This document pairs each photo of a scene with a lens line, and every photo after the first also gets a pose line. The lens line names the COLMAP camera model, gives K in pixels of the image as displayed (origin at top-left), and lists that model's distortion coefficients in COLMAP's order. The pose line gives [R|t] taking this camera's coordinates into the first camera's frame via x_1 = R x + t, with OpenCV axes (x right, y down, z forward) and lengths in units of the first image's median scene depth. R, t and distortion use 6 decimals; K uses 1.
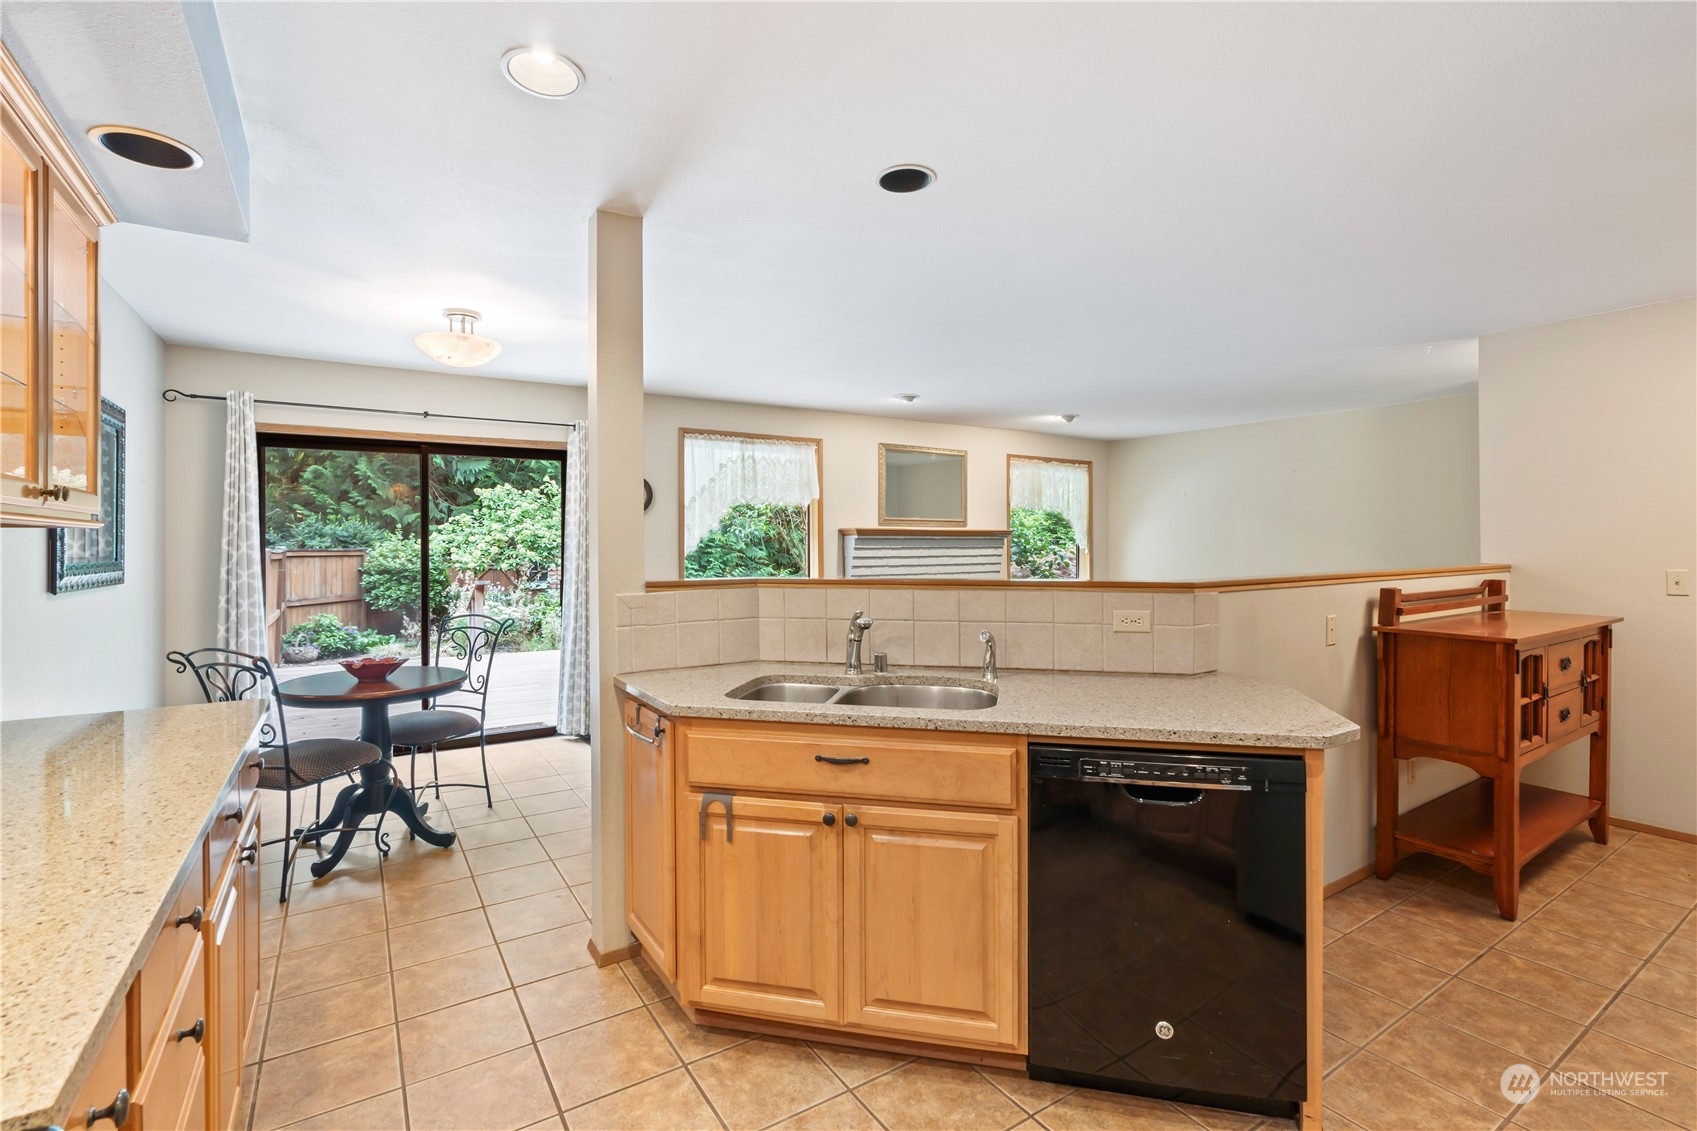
lens RADIAL K [[781.0, 0, 849.3], [0, 781.0, 544.4], [0, 0, 1]] dist [-0.002237, -0.000245]
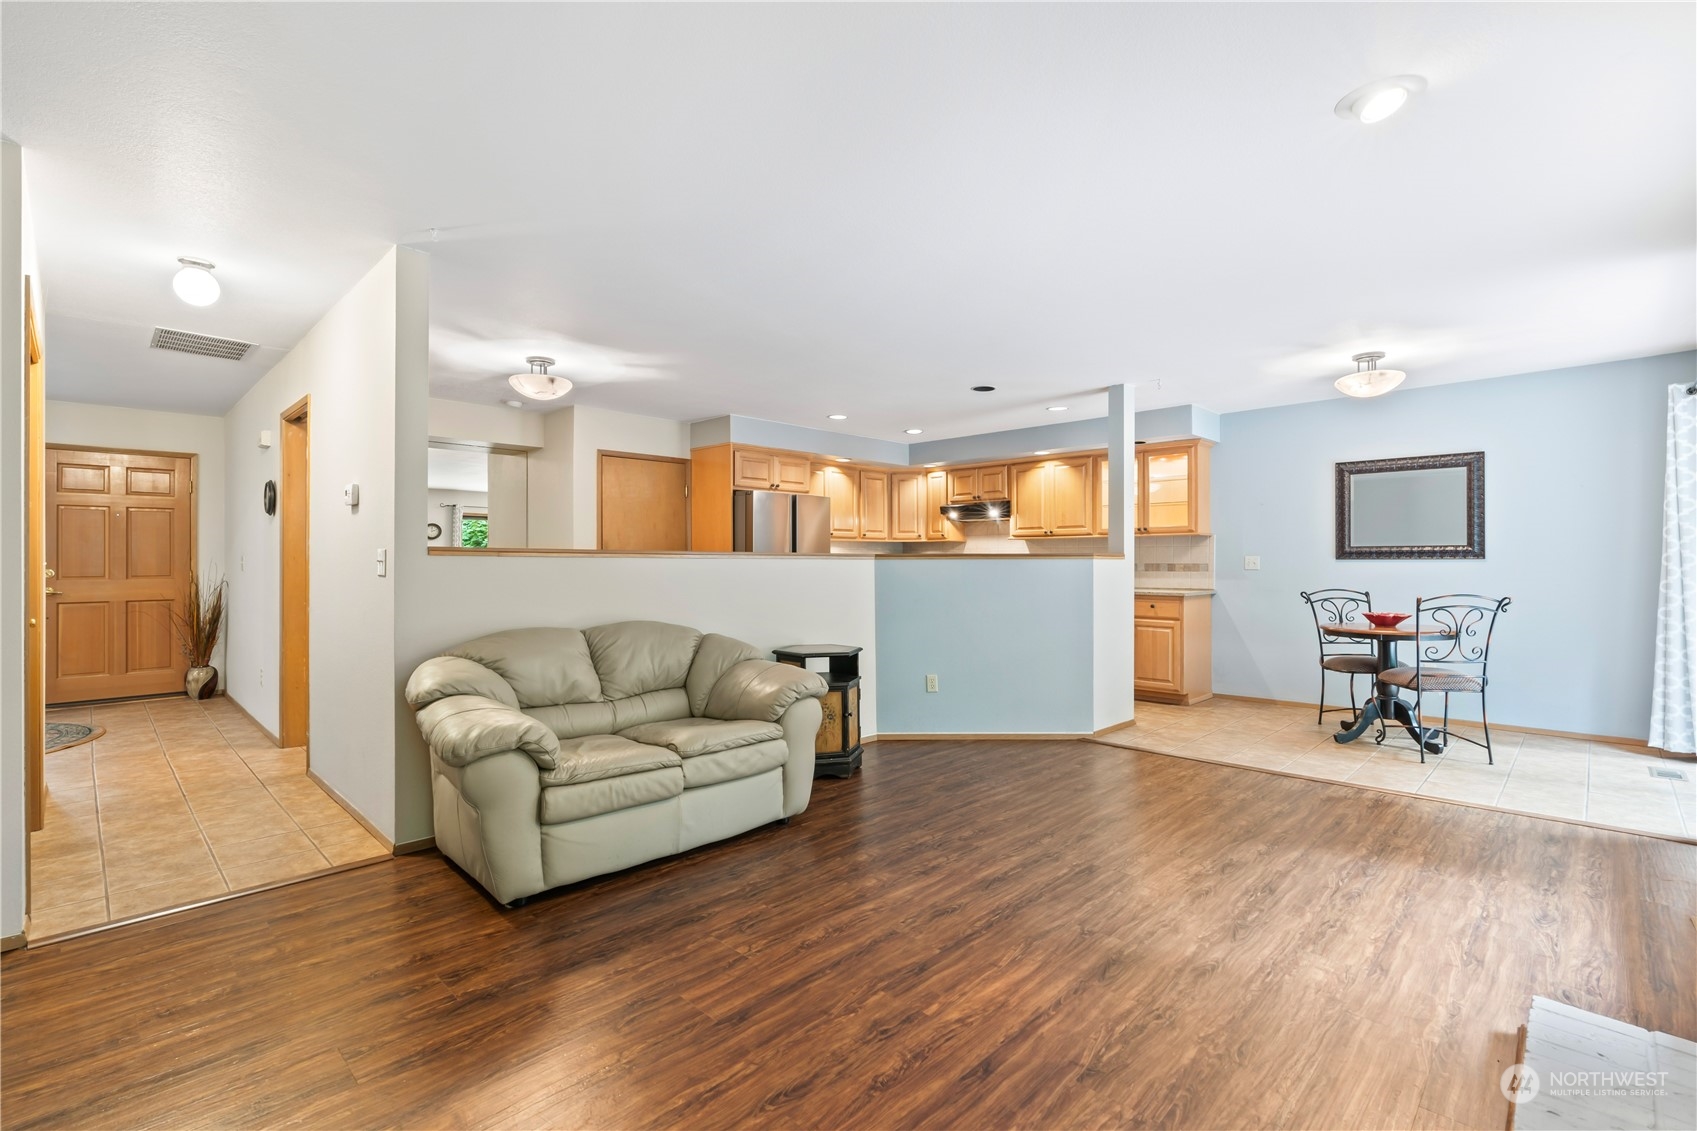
lens RADIAL K [[767.9, 0, 850.7], [0, 767.9, 560.0], [0, 0, 1]] dist [-0.002954, -0.000226]
pose [[-0.976252, 0.001091, -0.216633, 0.365573], [0.000666, 0.999998, 0.002037, 0.028192], [0.216635, 0.001844, -0.976251, 1.205039]]
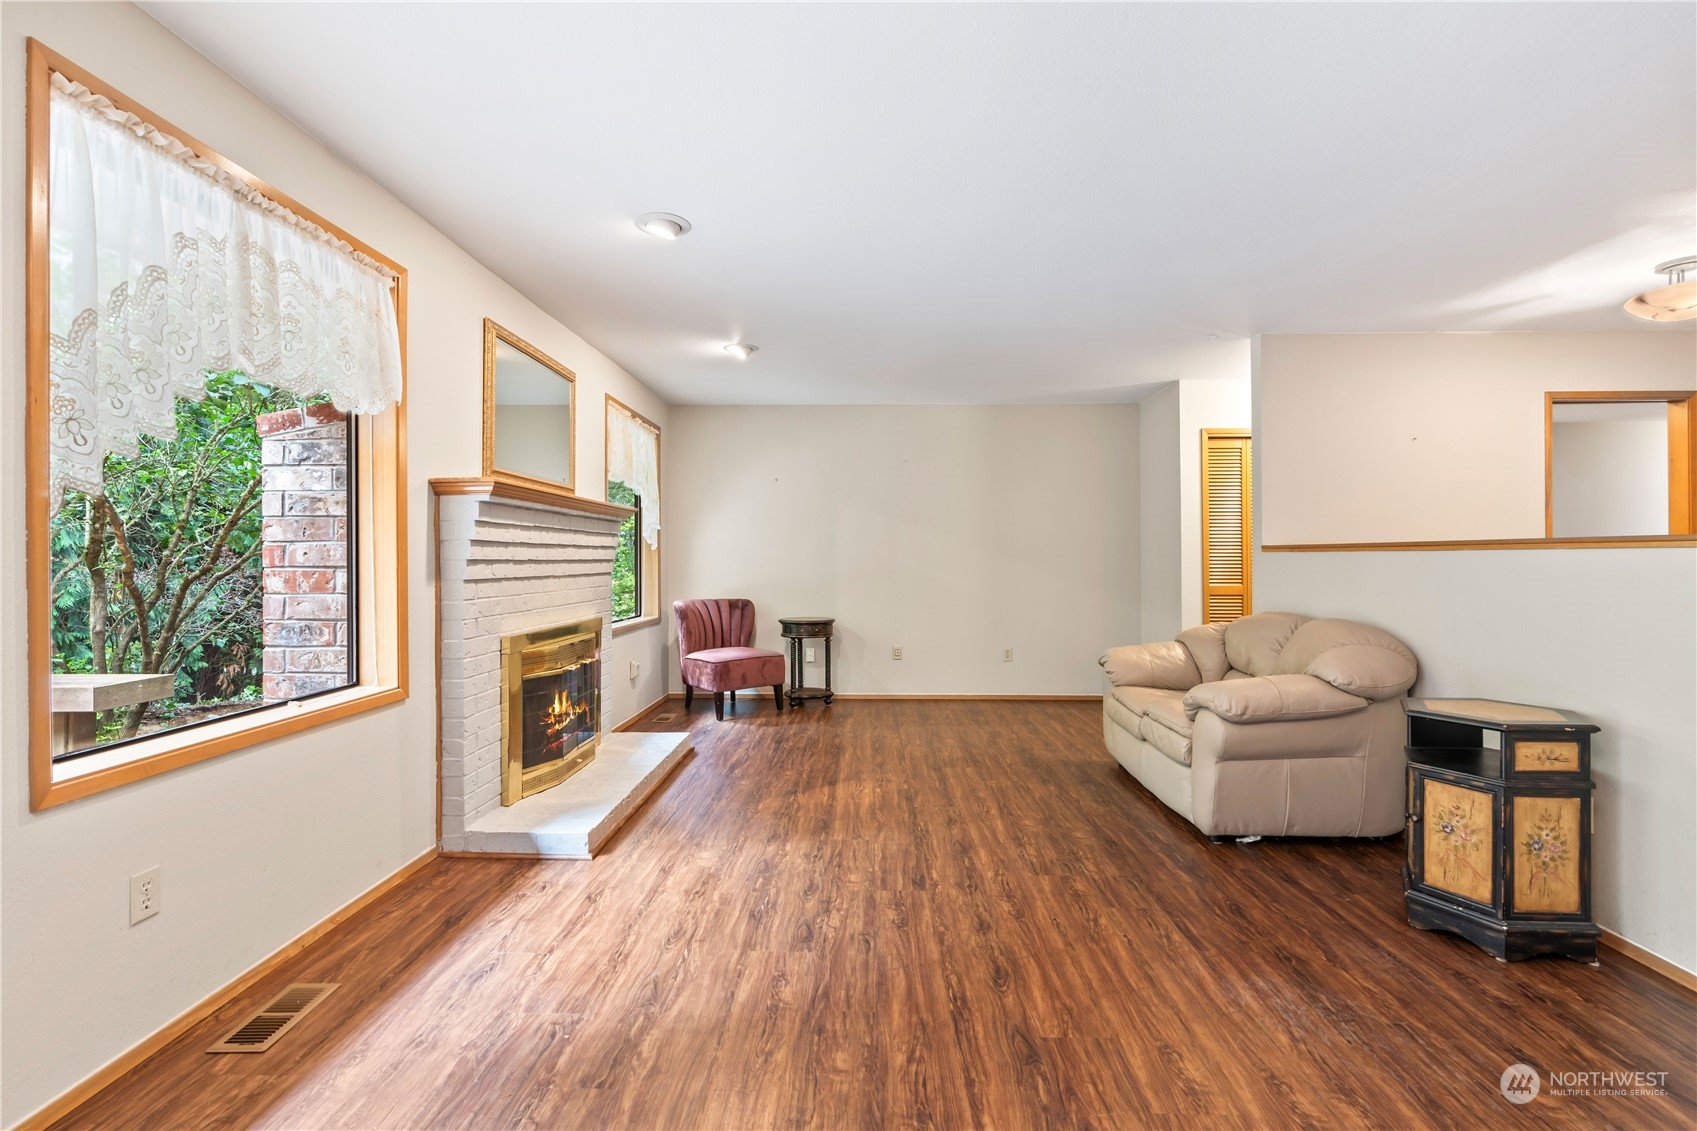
lens RADIAL K [[767.9, 0, 850.7], [0, 767.9, 560.0], [0, 0, 1]] dist [-0.002954, -0.000226]
pose [[0.568487, -0.003045, 0.822686, -0.254420], [0.009165, 0.999955, -0.002632, 0.032629], [-0.822641, 0.009036, 0.568490, 0.568262]]
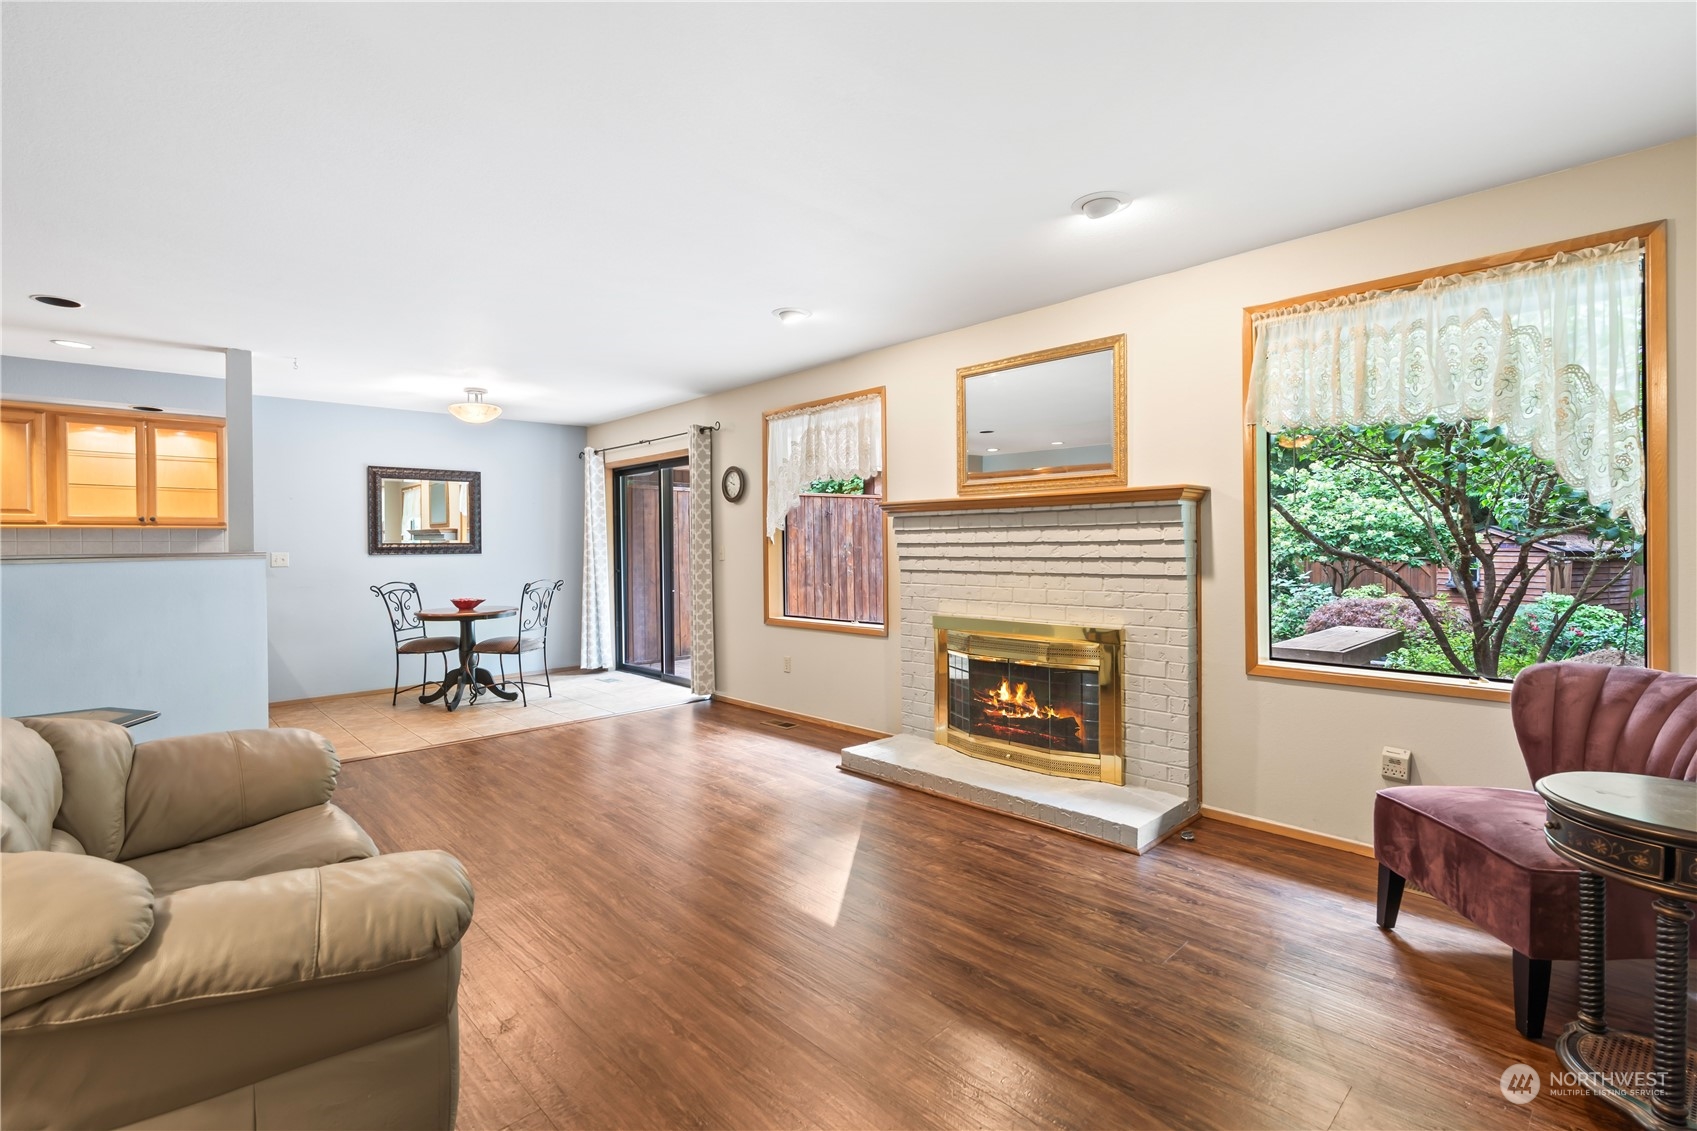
lens RADIAL K [[781.0, 0, 849.3], [0, 781.0, 544.4], [0, 0, 1]] dist [-0.002237, -0.000245]
pose [[0.180175, -0.001798, -0.983633, 0.717098], [0.002425, 0.999996, -0.001384, 0.018745], [0.983632, -0.002136, 0.180179, 0.854837]]
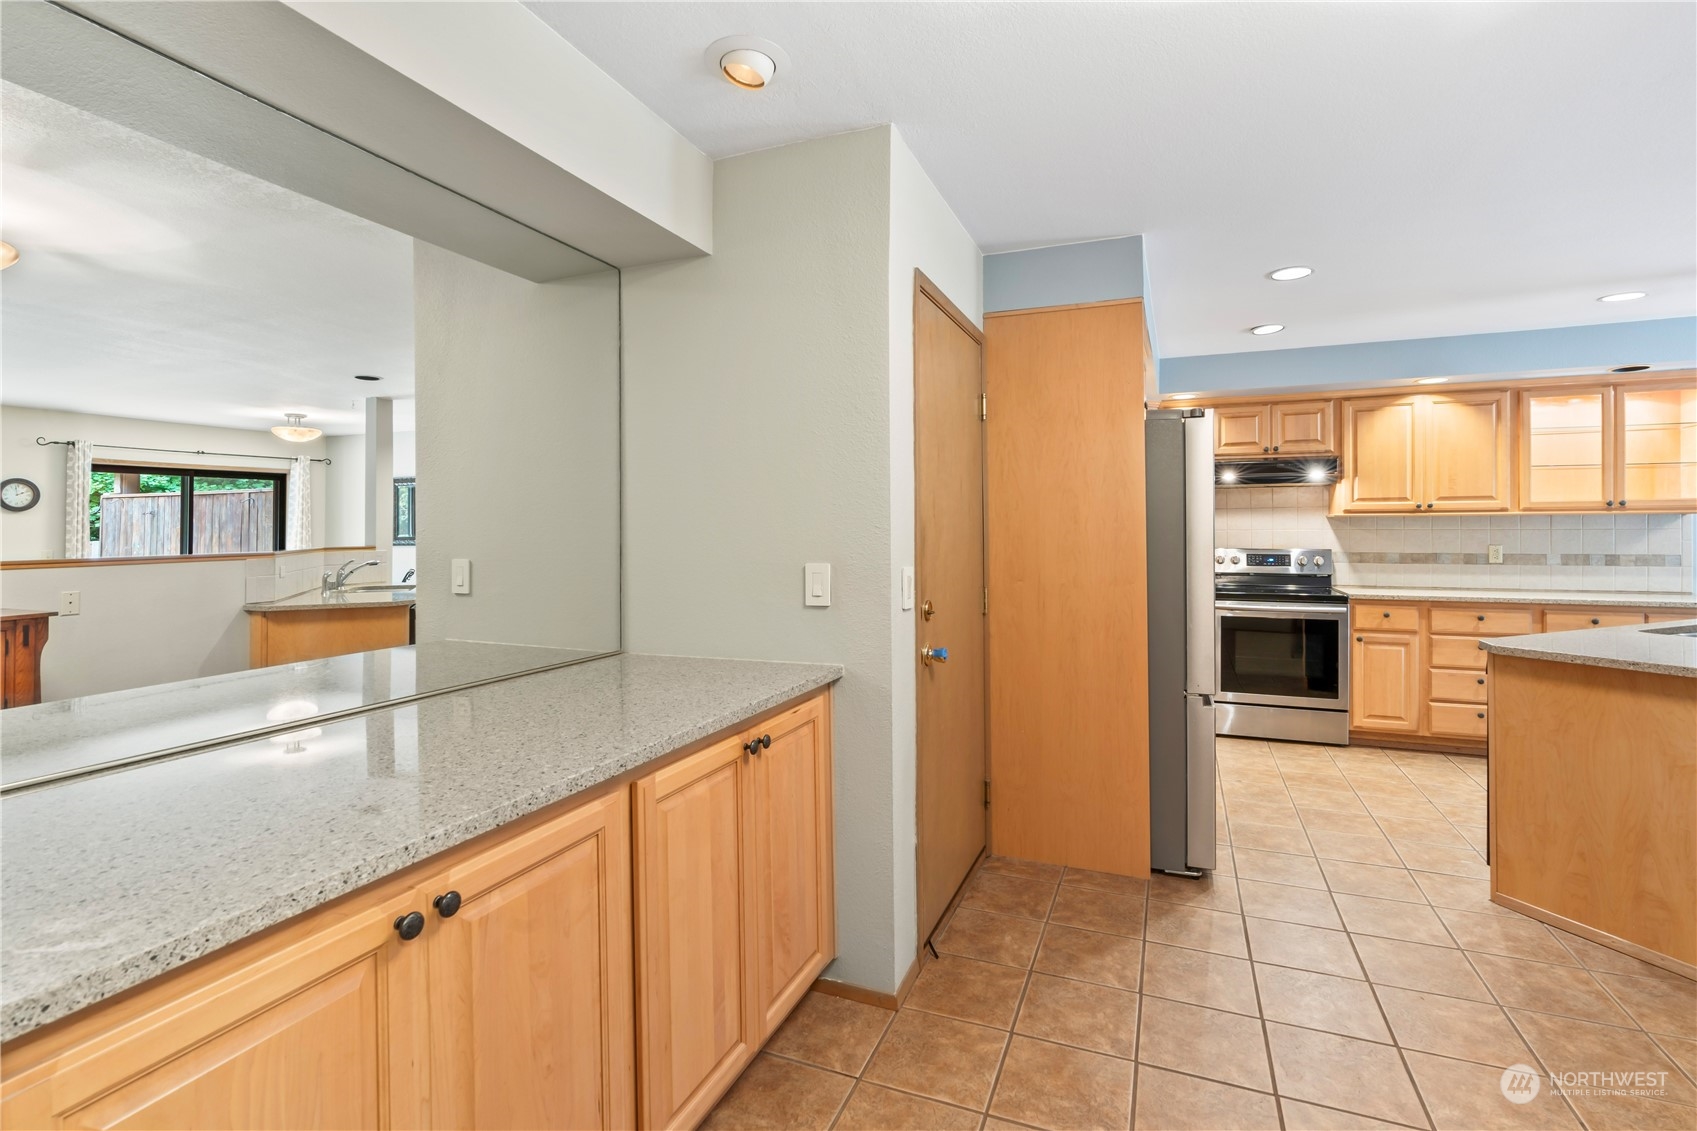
lens RADIAL K [[767.9, 0, 850.7], [0, 767.9, 560.0], [0, 0, 1]] dist [-0.002954, -0.000226]
pose [[-0.835058, 0.022367, -0.549708, 0.705516], [0.000885, 0.999227, 0.039314, 0.011737], [0.550162, 0.032343, -0.834431, 0.451902]]
